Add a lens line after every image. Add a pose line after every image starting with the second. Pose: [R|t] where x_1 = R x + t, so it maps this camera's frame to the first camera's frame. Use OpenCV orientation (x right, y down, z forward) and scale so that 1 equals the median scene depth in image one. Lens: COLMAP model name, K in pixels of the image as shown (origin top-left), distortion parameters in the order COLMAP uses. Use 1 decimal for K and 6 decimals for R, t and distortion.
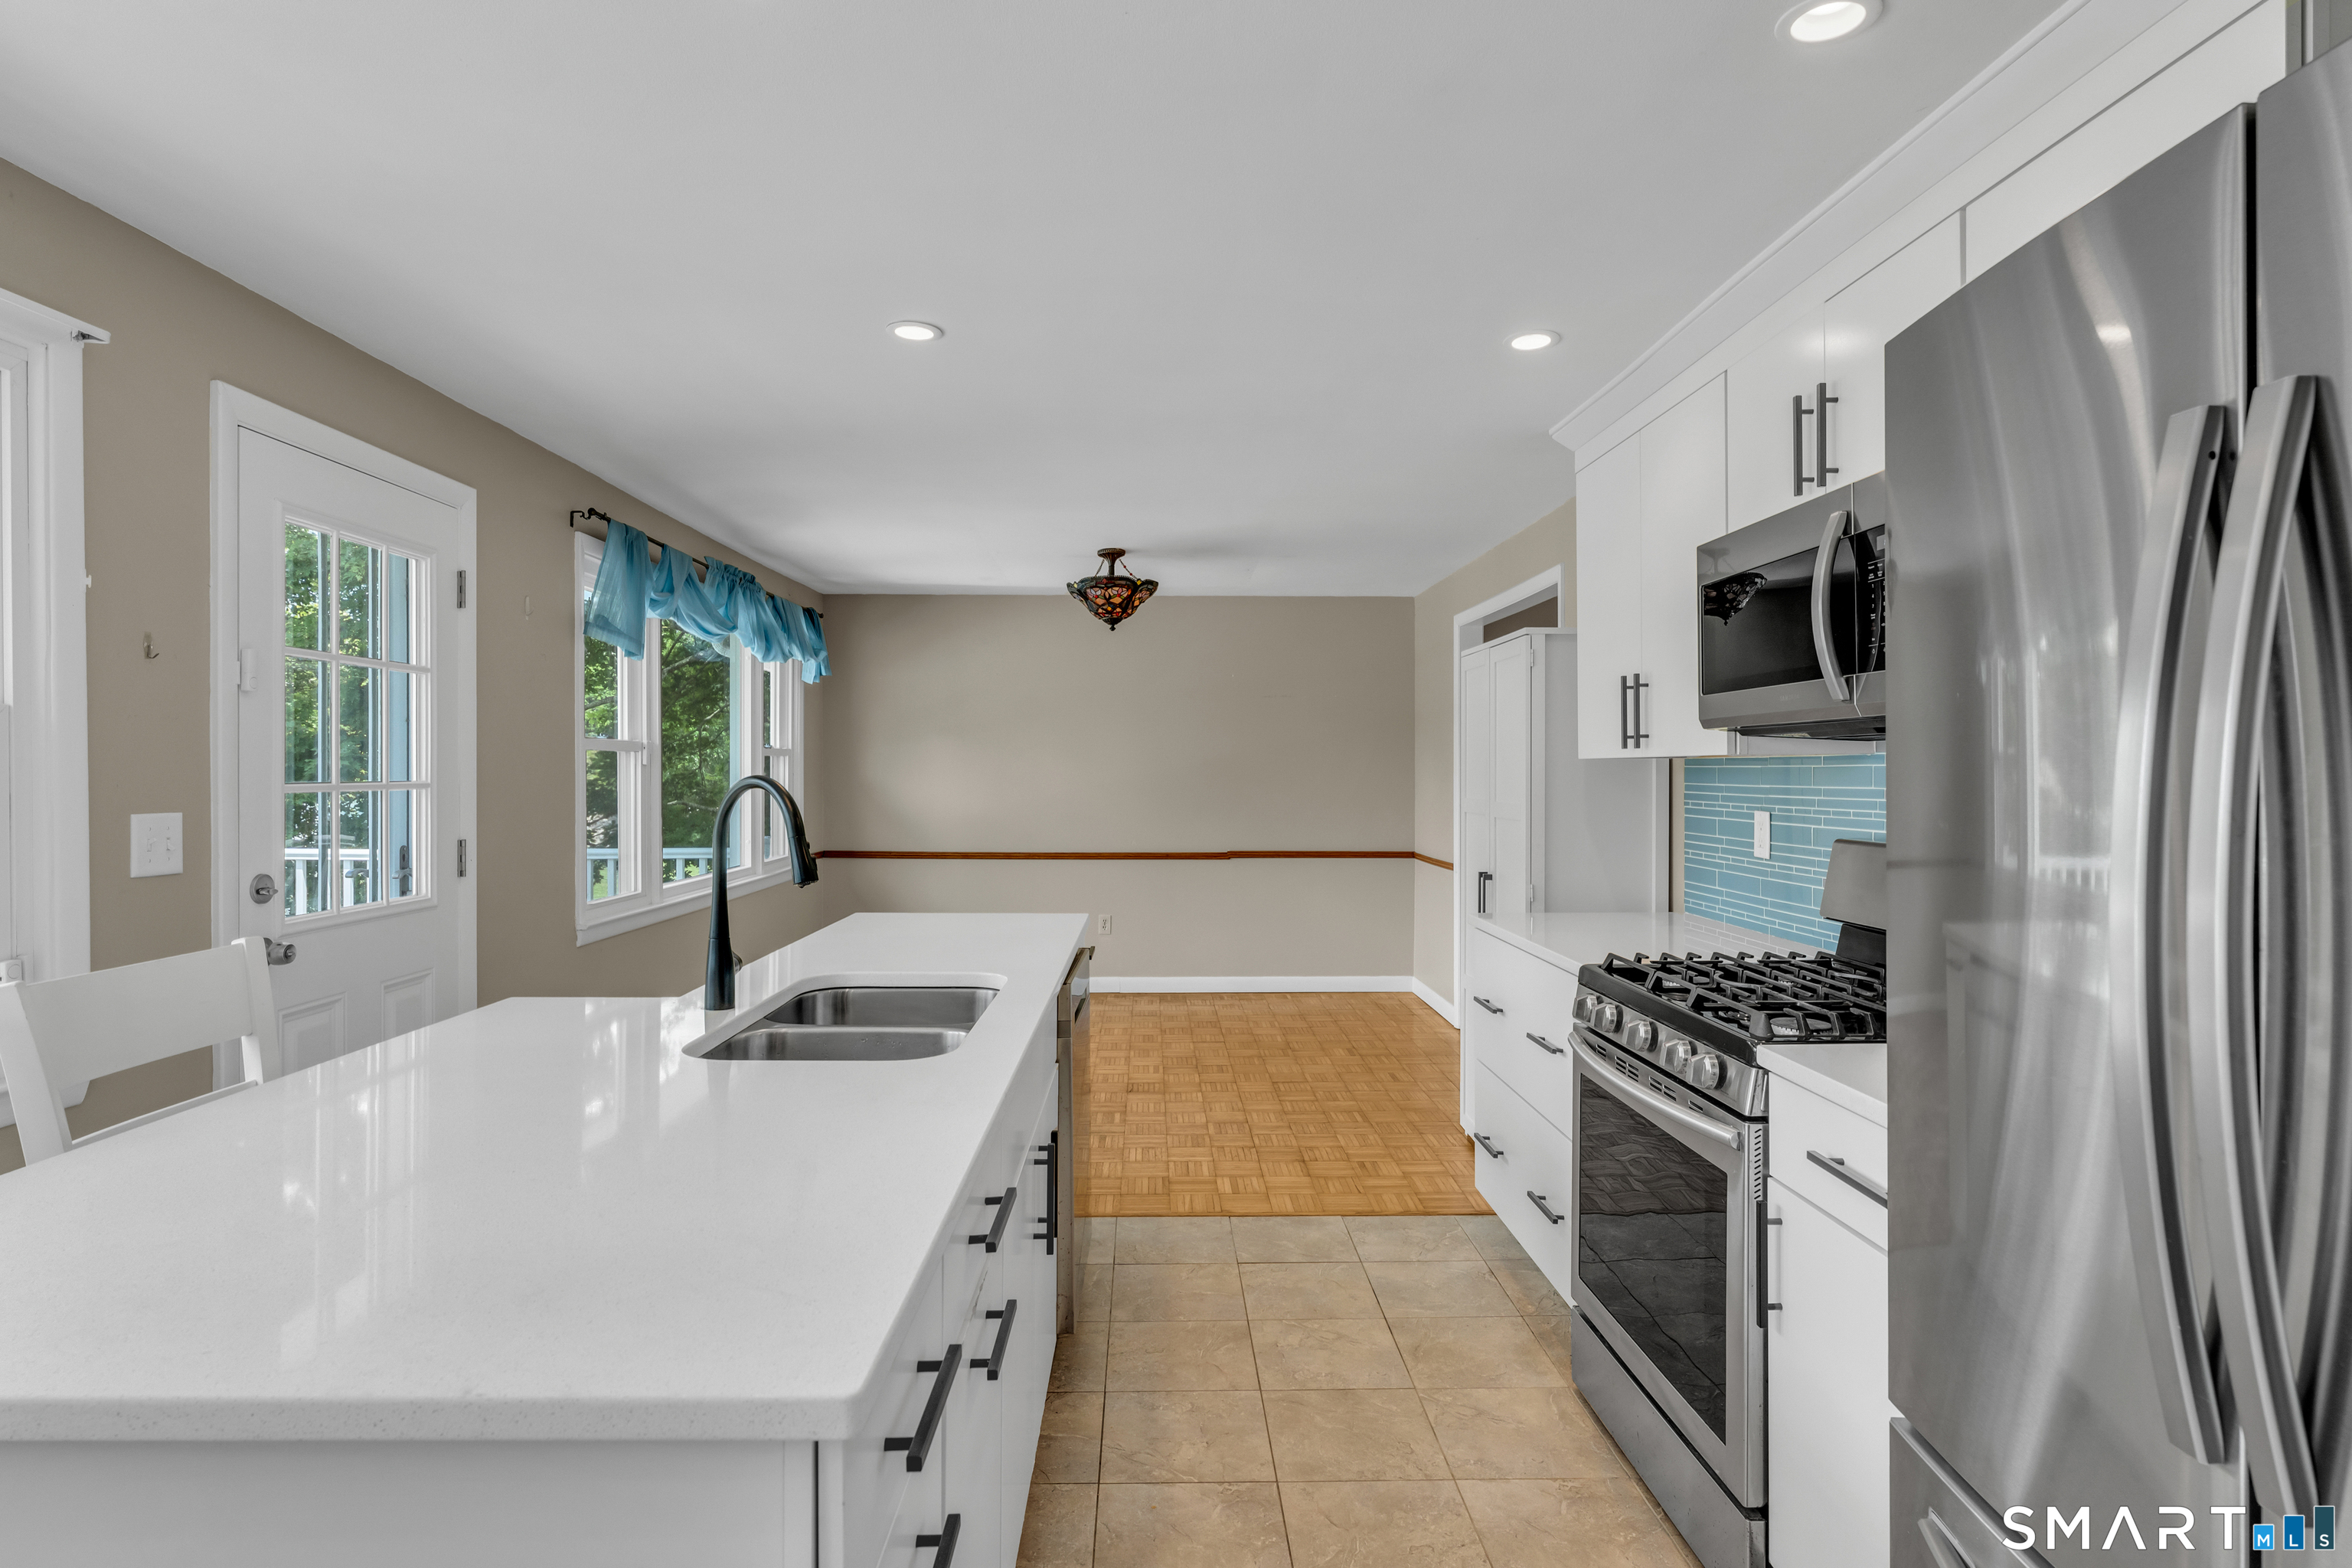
lens RADIAL K [[1215.8, 0, 1161.8], [0, 1215.8, 770.3], [0, 0, 1]] dist [-0.001607, -0.001061]
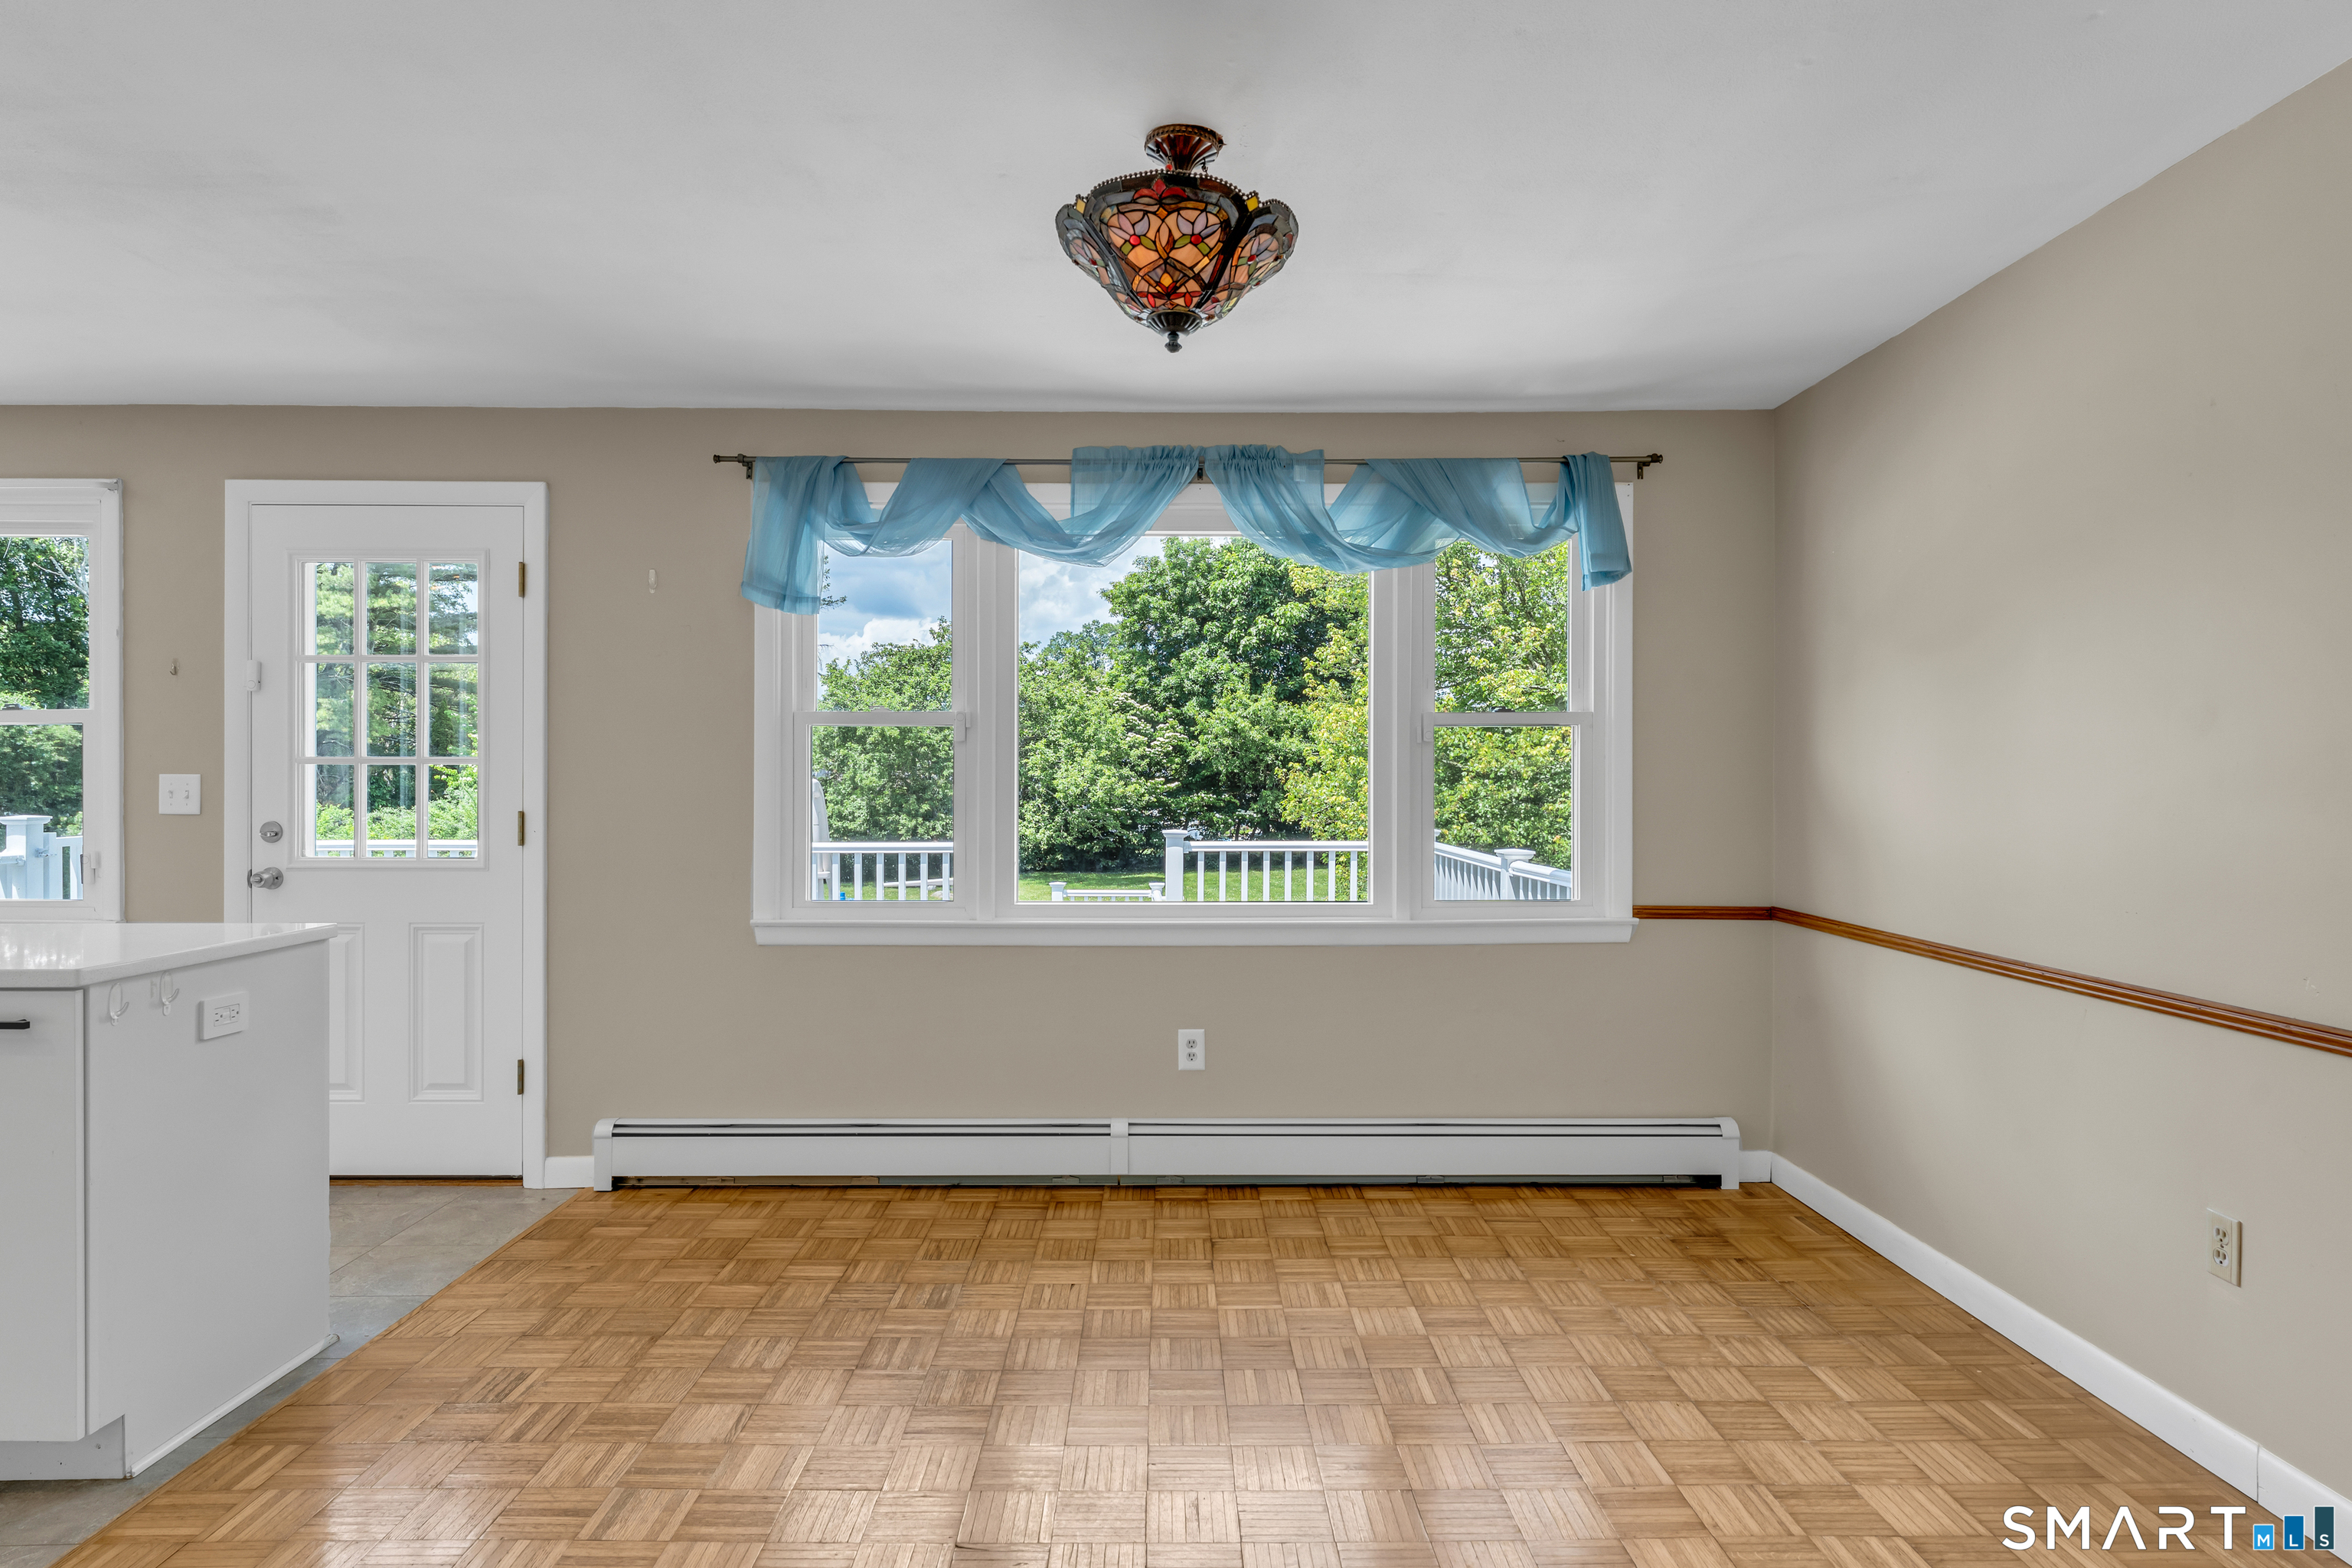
lens RADIAL K [[1288.6, 0, 1174.2], [0, 1288.6, 777.1], [0, 0, 1]] dist [-0.001143, -0.003179]
pose [[0.002499, -0.003111, -0.999992, 0.564210], [-0.002276, 0.999993, -0.003116, 0.028593], [0.999994, 0.002284, 0.002492, 1.562779]]
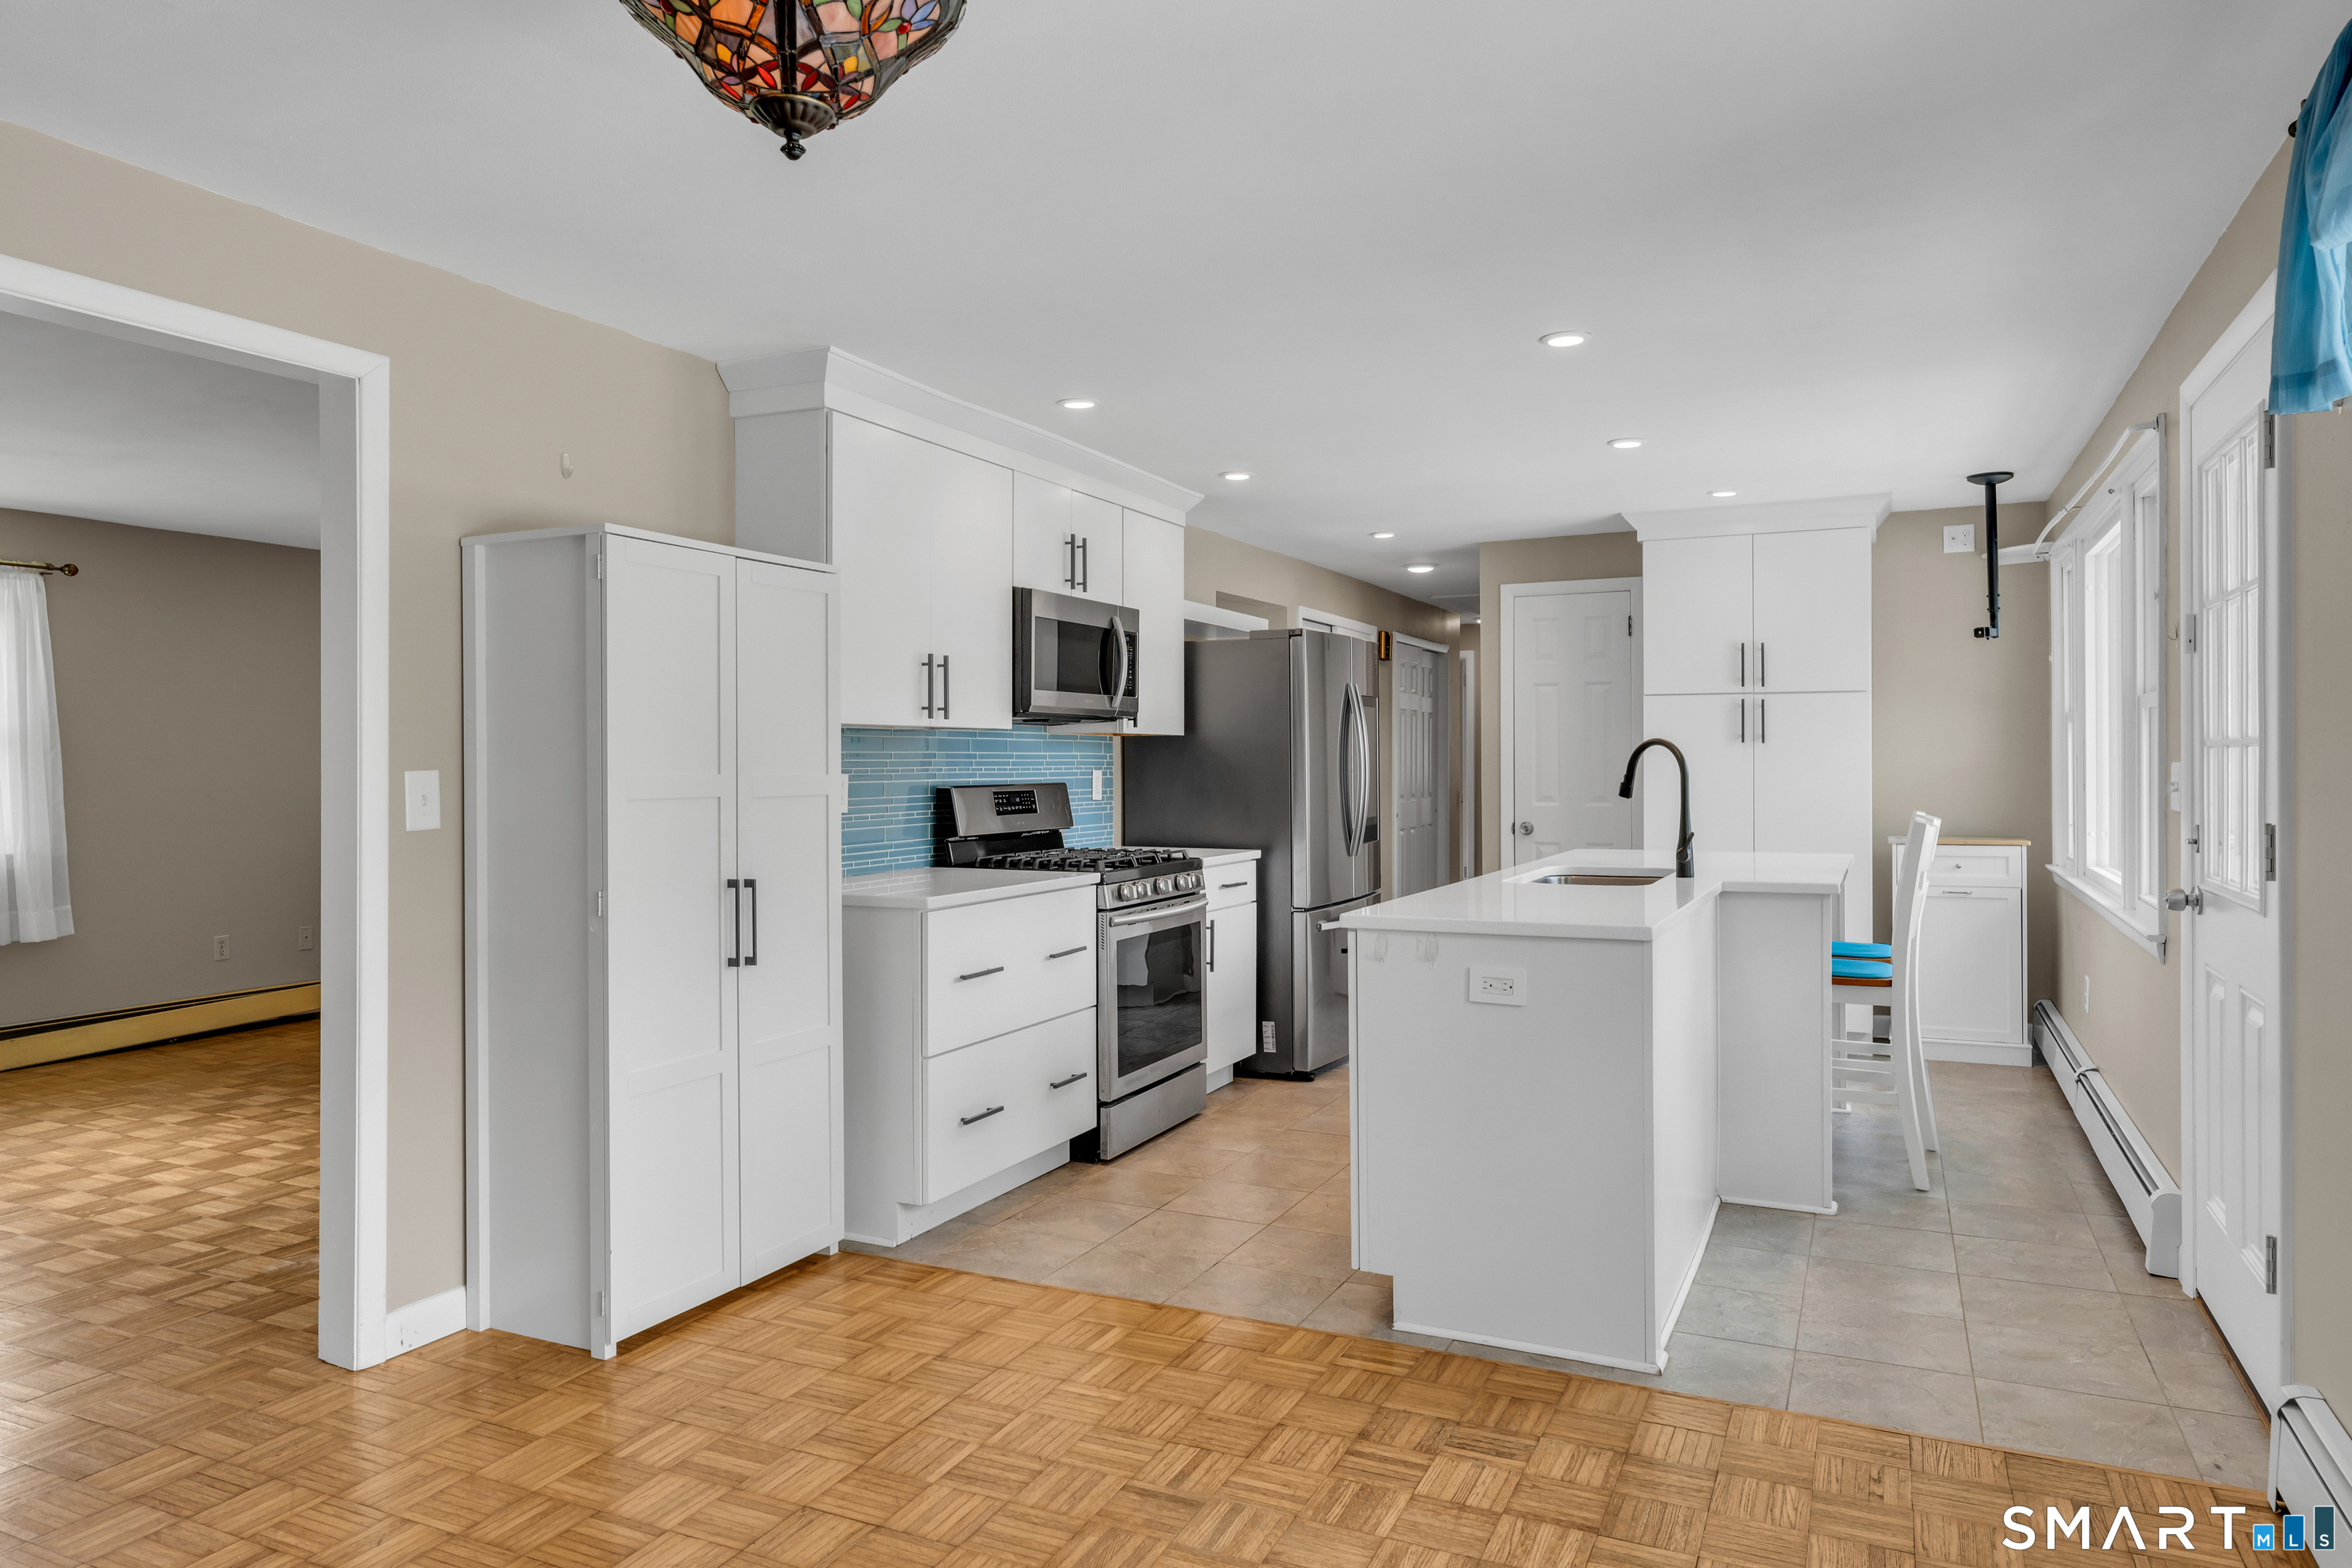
lens RADIAL K [[1479.1, 0, 1183.6], [0, 1479.1, 761.2], [0, 0, 1]] dist [-0.002377, 0.001427]
pose [[-0.900670, 0.003064, 0.434493, -0.389840], [0.003780, 0.999993, 0.000783, 0.020090], [-0.434487, 0.002348, -0.900675, 1.946273]]
